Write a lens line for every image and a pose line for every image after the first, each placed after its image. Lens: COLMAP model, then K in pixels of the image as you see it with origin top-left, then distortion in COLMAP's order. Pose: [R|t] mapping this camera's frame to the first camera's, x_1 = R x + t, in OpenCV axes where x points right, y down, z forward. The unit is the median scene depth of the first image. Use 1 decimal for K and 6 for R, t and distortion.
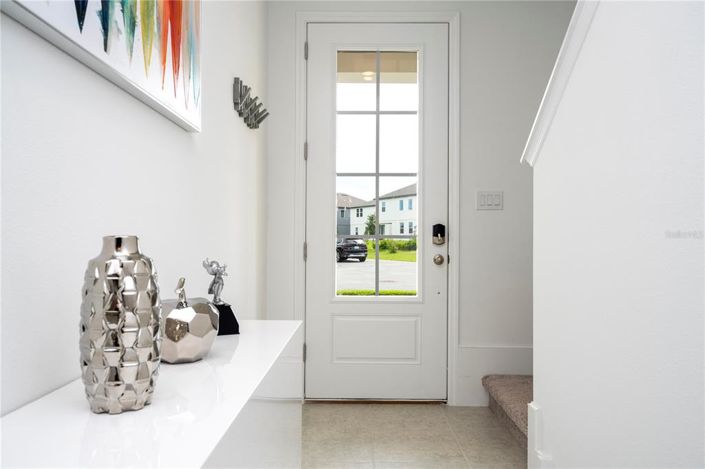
lens RADIAL K [[522.5, 0, 352.5], [0, 522.5, 234.5], [0, 0, 1]] dist [0.001304, 0.000116]
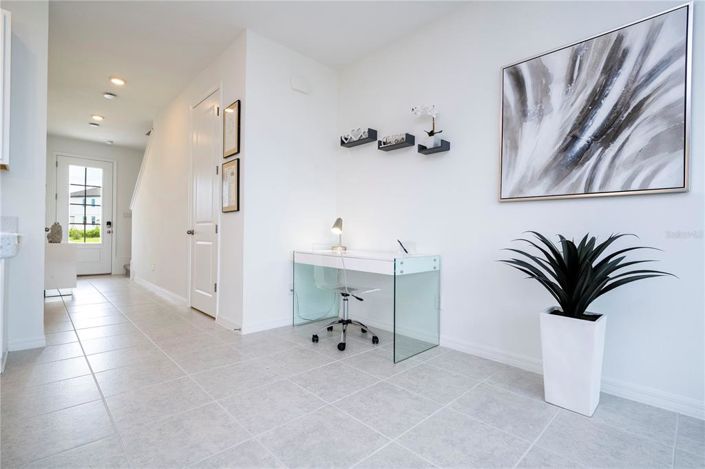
lens RADIAL K [[339.2, 0, 352.5], [0, 339.2, 234.5], [0, 0, 1]] dist [-0.001523, -0.000182]
pose [[0.722204, 0.004914, 0.691662, -0.213078], [-0.017334, 0.999789, 0.010996, 0.012689], [-0.691463, -0.019930, 0.722137, -1.674026]]
